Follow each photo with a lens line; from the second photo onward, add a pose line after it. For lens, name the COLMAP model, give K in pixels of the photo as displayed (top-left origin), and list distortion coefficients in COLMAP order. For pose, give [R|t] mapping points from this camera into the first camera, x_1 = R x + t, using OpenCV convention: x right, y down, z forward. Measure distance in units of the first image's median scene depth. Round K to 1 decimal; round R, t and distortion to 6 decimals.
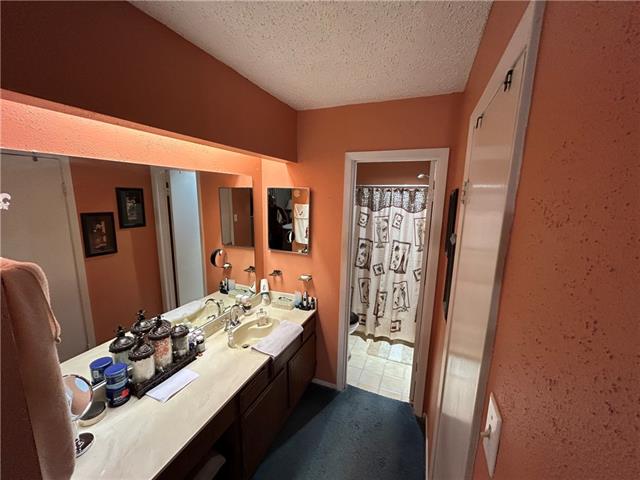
lens RADIAL K [[259.0, 0, 321.4], [0, 259.0, 241.3], [0, 0, 1]] dist [-0.000636, -0.000431]
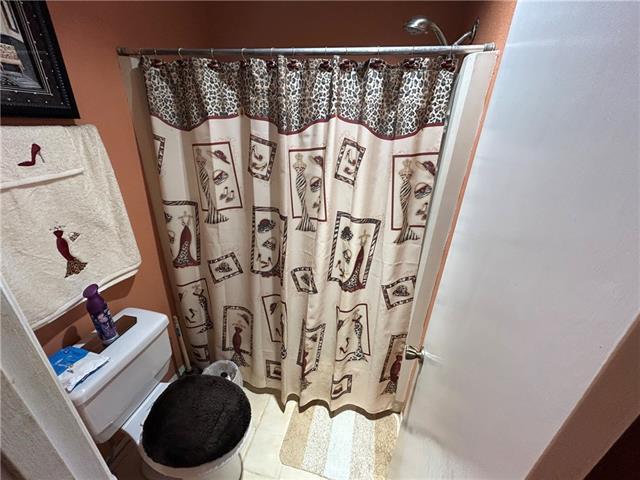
lens RADIAL K [[259.0, 0, 318.2], [0, 259.0, 241.0], [0, 0, 1]] dist [-0.000636, -0.000431]
pose [[0.986183, -0.054615, 0.156398, 0.183512], [0.012647, 0.966159, 0.257638, -0.064252], [-0.165176, -0.252100, 0.953500, 0.614360]]
